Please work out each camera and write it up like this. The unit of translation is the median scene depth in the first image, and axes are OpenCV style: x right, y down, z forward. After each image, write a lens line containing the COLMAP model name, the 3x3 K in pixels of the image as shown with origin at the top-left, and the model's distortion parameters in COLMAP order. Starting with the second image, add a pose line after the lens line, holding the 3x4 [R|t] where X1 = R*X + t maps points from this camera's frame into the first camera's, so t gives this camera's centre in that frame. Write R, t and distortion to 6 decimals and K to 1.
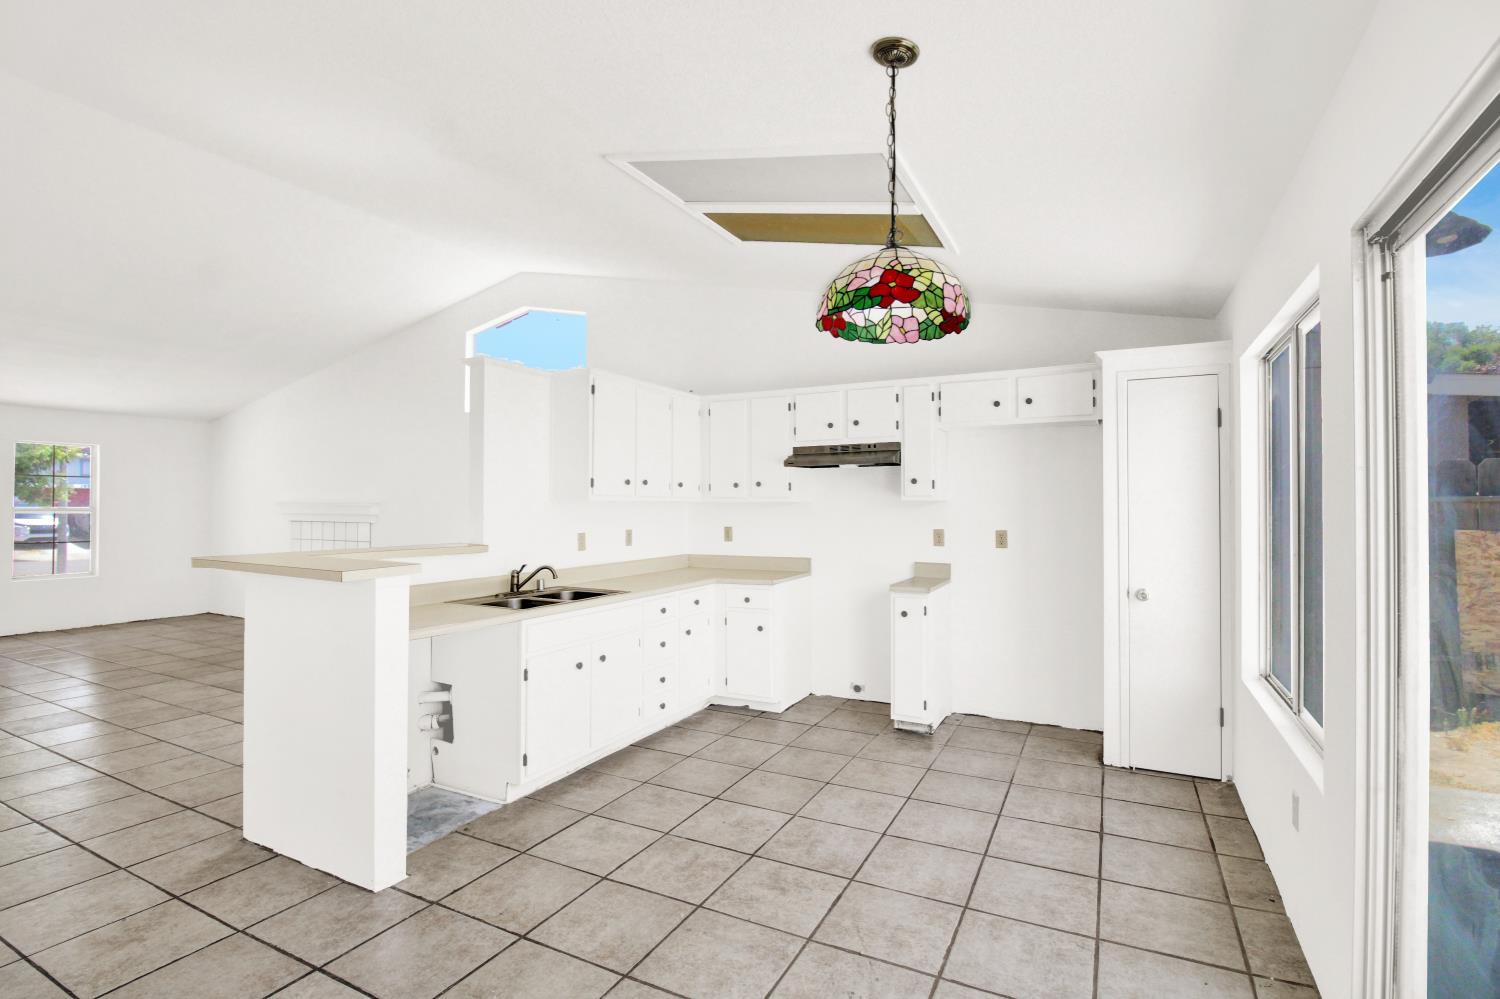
lens RADIAL K [[705.1, 0, 754.1], [0, 705.1, 494.6], [0, 0, 1]] dist [-0.000146, -0.012464]
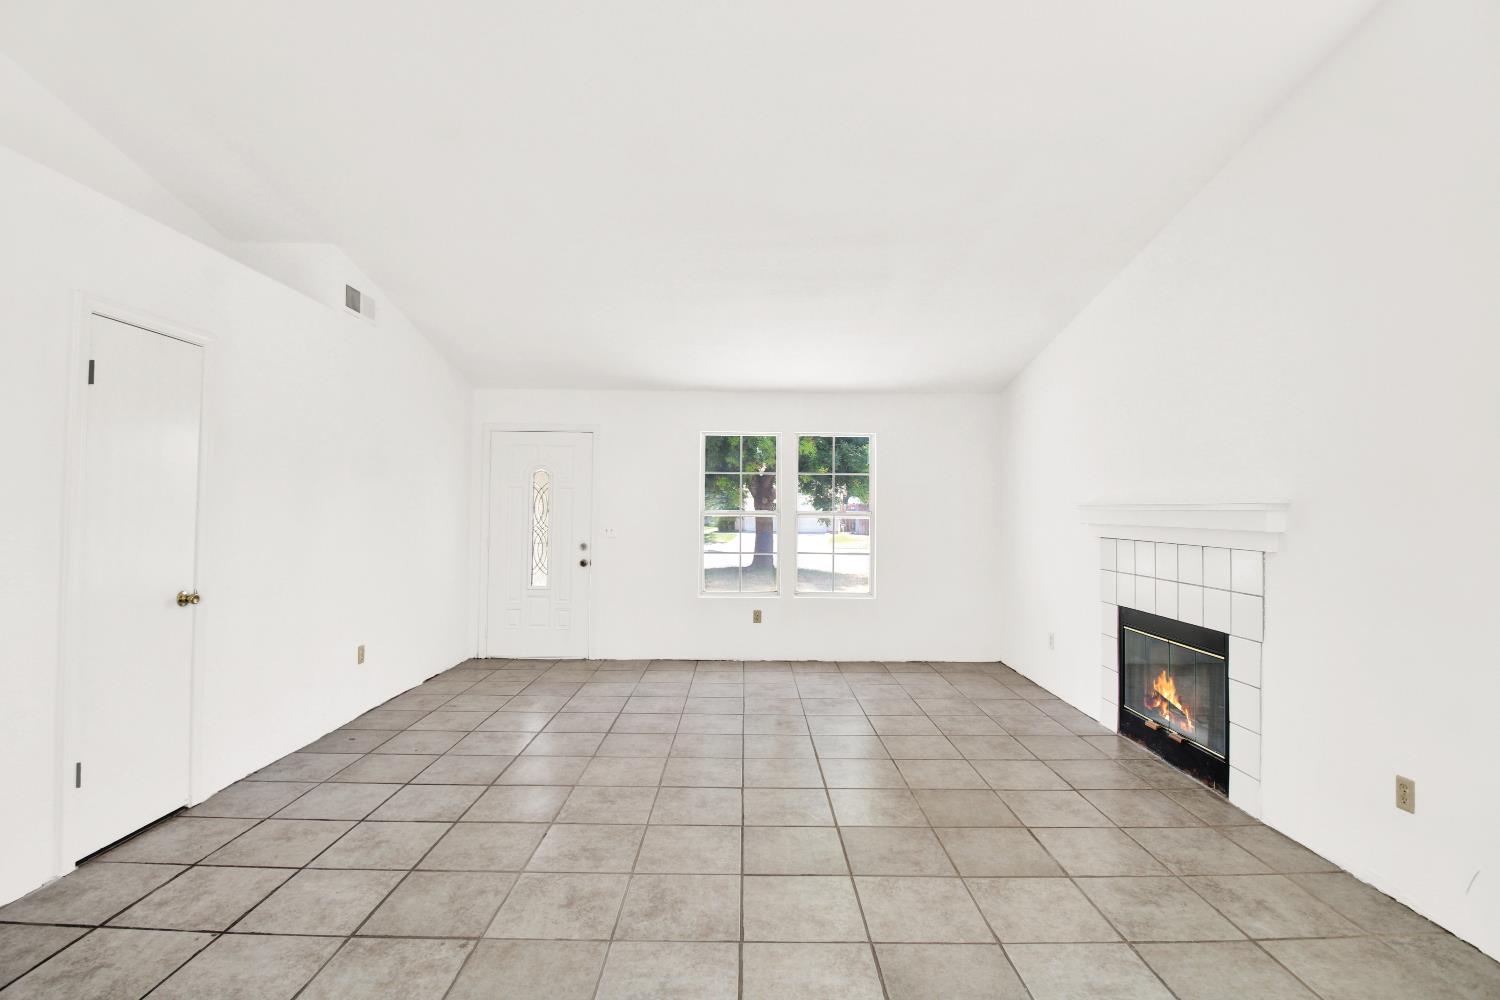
lens RADIAL K [[705.1, 0, 757.8], [0, 705.1, 495.6], [0, 0, 1]] dist [-0.000146, -0.012464]
pose [[0.471161, -0.011337, -0.881974, -0.558221], [0.001659, 0.999927, -0.011966, 0.020284], [0.882046, 0.004175, 0.471146, 0.944358]]
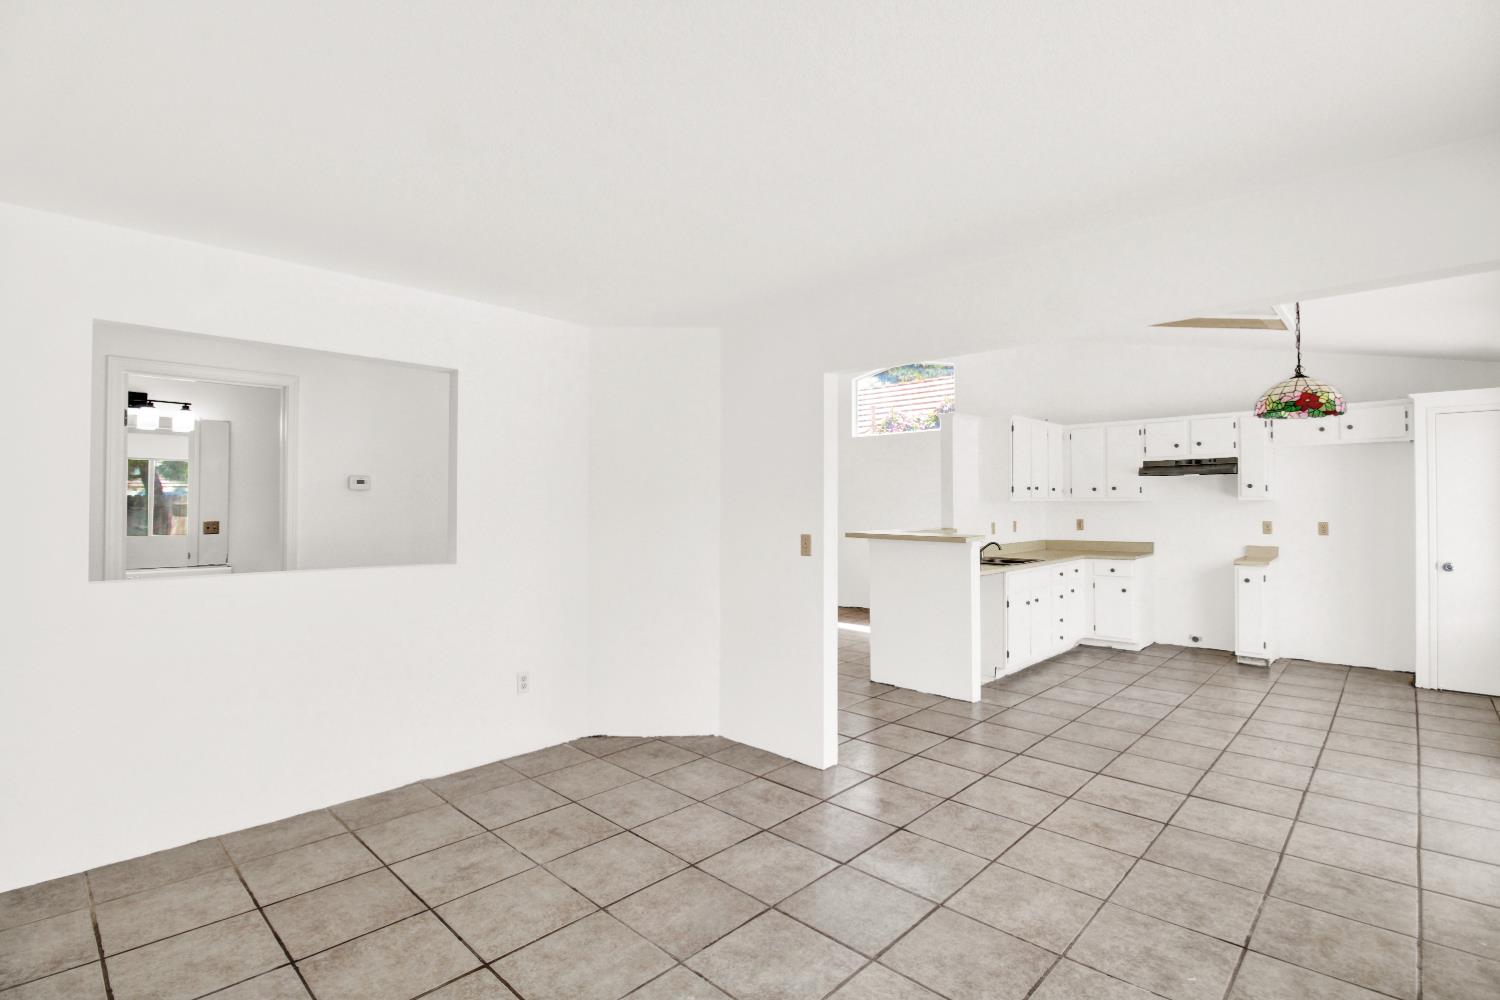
lens RADIAL K [[705.1, 0, 758.2], [0, 705.1, 496.1], [0, 0, 1]] dist [-0.000146, -0.012464]
pose [[0.961269, -0.005500, -0.275557, -0.338582], [0.006753, 0.999971, 0.003601, -0.011278], [0.275529, -0.005323, 0.961278, -0.620958]]
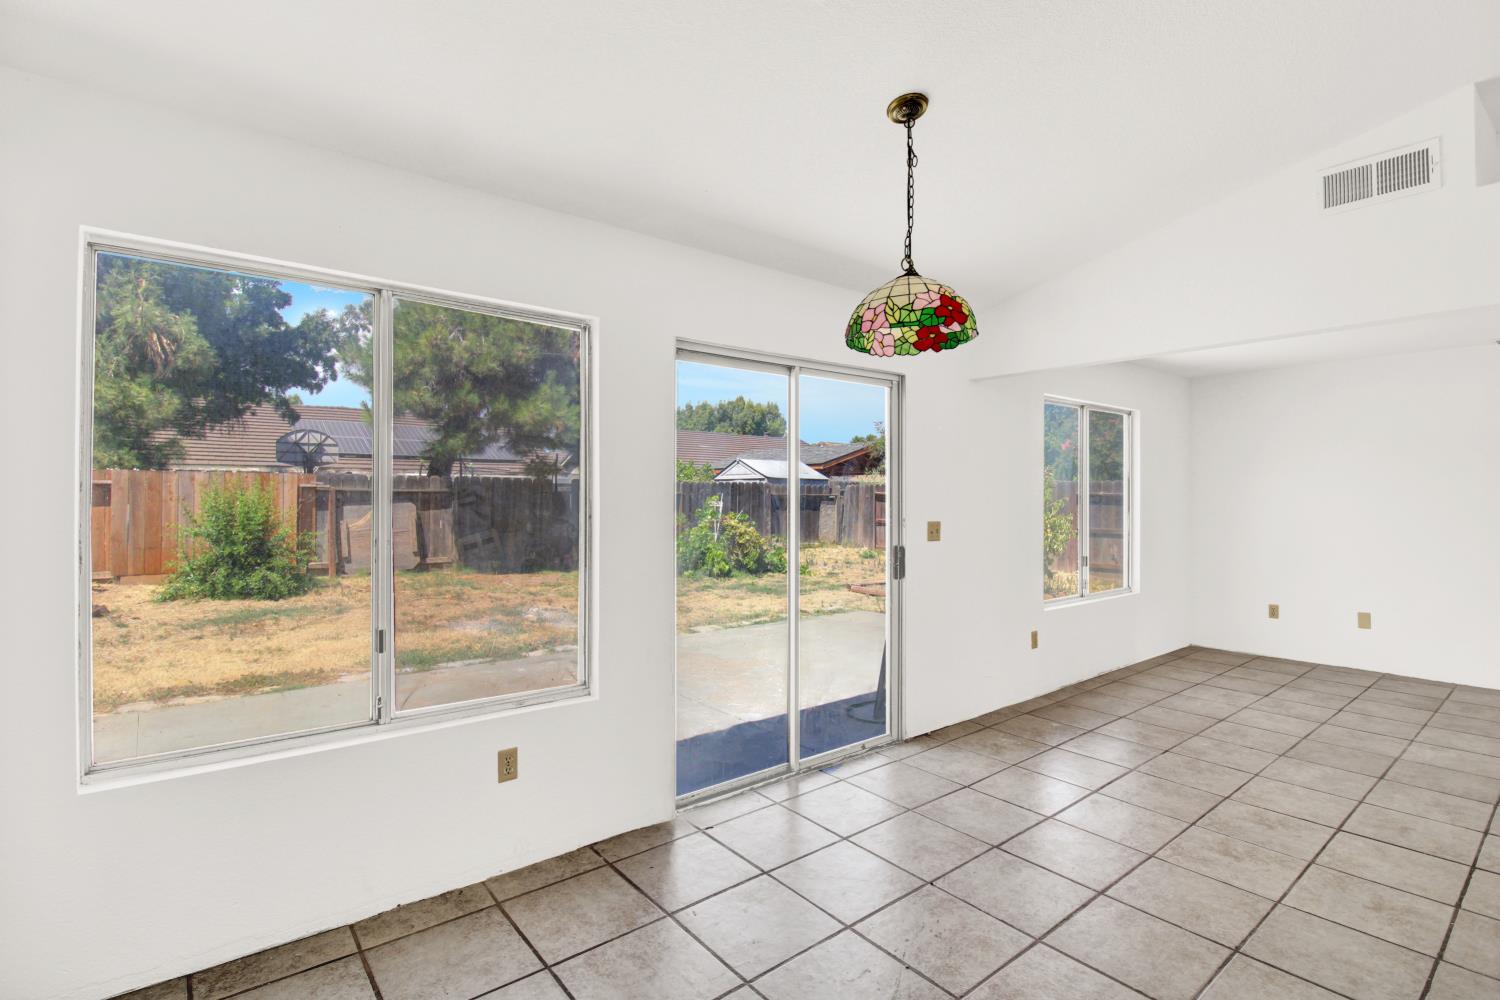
lens RADIAL K [[705.1, 0, 758.9], [0, 705.1, 495.7], [0, 0, 1]] dist [-0.000146, -0.012464]
pose [[-0.914784, -0.003222, 0.403930, -0.022595], [-0.010718, 0.999810, -0.016298, 0.020223], [-0.403801, -0.019239, -0.914645, 1.003143]]
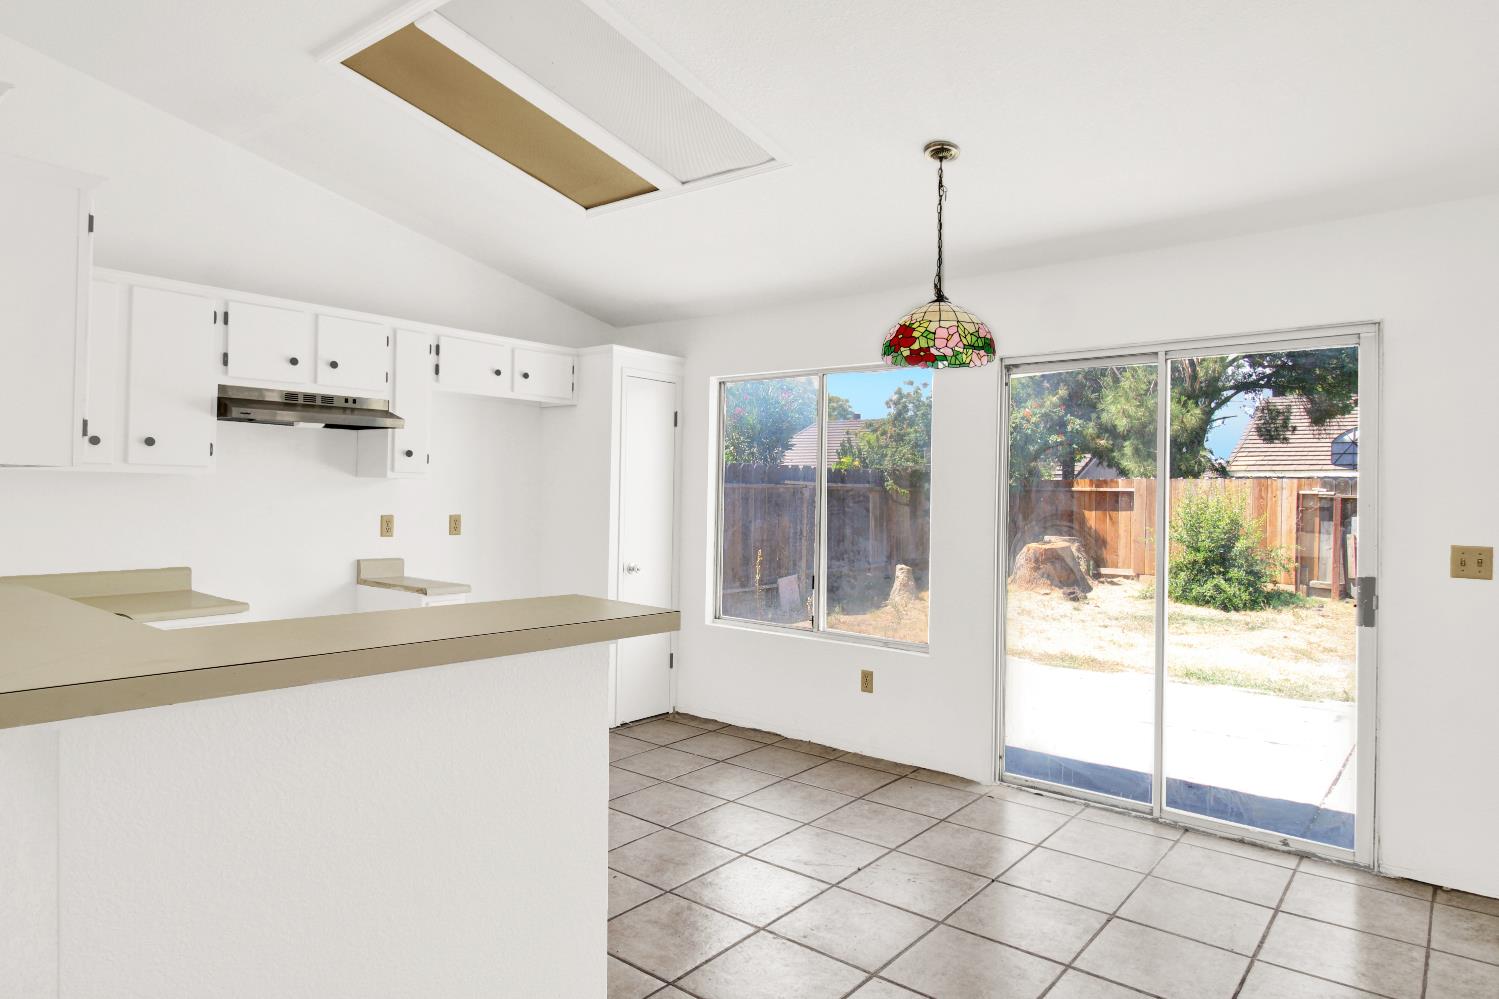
lens RADIAL K [[891.4, 0, 740.0], [0, 891.4, 494.4], [0, 0, 1]] dist [0.002581, -0.007245]
pose [[0.213516, 0.002499, 0.976936, -0.699981], [-0.032355, 0.999466, 0.004515, 0.010501], [-0.976404, -0.032573, 0.213483, 0.461456]]
